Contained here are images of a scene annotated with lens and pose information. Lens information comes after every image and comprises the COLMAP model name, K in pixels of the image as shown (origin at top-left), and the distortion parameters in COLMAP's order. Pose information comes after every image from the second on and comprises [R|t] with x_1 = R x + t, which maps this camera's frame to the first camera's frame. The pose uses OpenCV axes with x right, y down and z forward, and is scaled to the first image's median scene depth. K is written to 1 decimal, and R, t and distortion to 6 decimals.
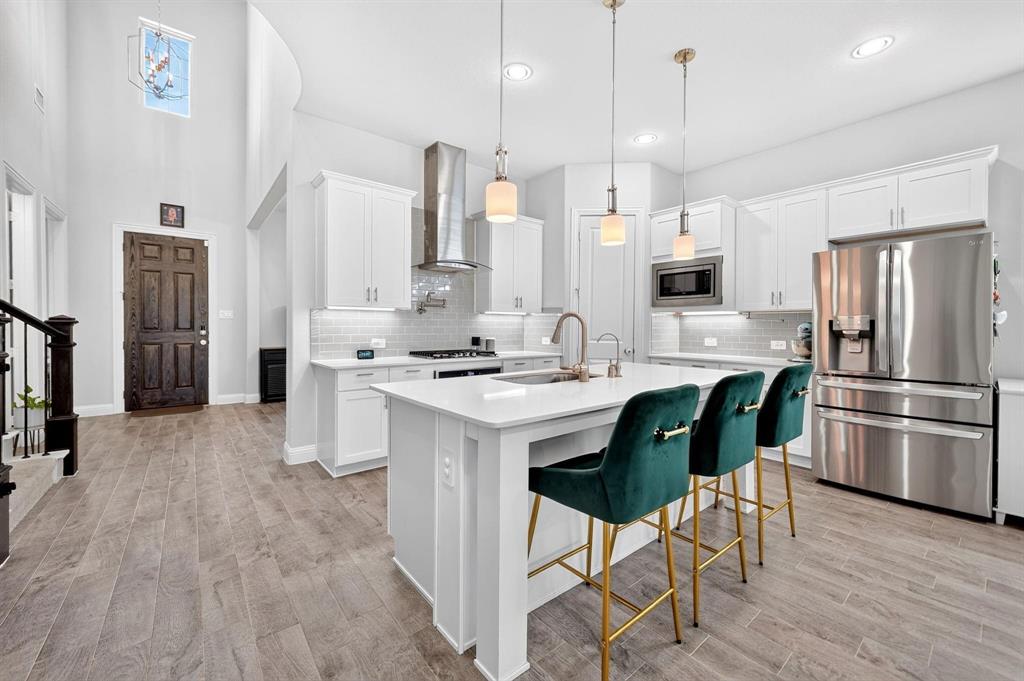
lens RADIAL K [[404.1, 0, 517.4], [0, 404.1, 331.4], [0, 0, 1]] dist [-0.002296, -0.000276]
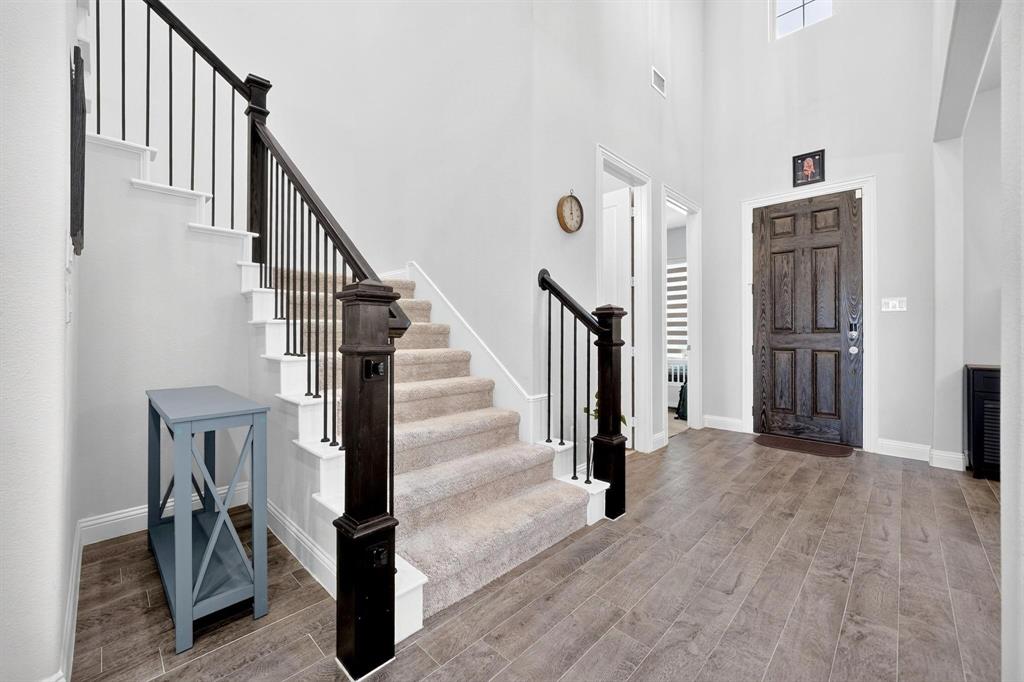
lens RADIAL K [[404.1, 0, 517.4], [0, 404.1, 331.9], [0, 0, 1]] dist [-0.002296, -0.000276]
pose [[0.117958, -0.009466, -0.992973, -0.250955], [-0.012955, 0.999855, -0.011071, 0.015019], [0.992934, 0.014169, 0.117818, 0.478047]]
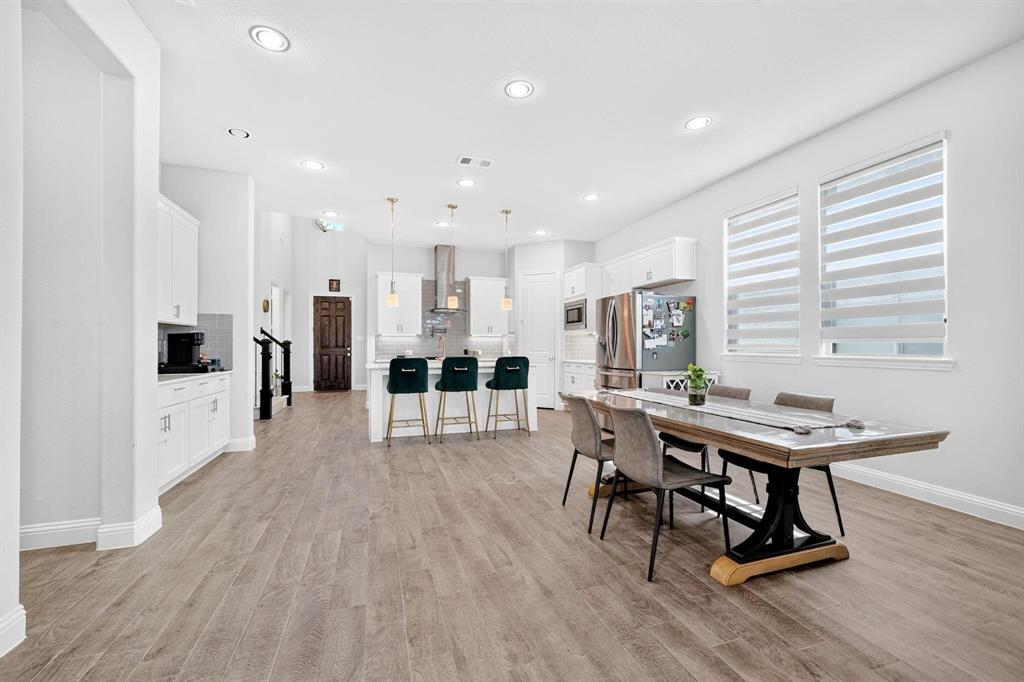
lens RADIAL K [[421.1, 0, 512.6], [0, 421.1, 346.0], [0, 0, 1]] dist [-0.001635, -0.000022]
pose [[0.931415, -0.008005, -0.363870, 0.690274], [0.002585, 0.999878, -0.015380, 0.024661], [0.363949, 0.013385, 0.931323, -0.566052]]
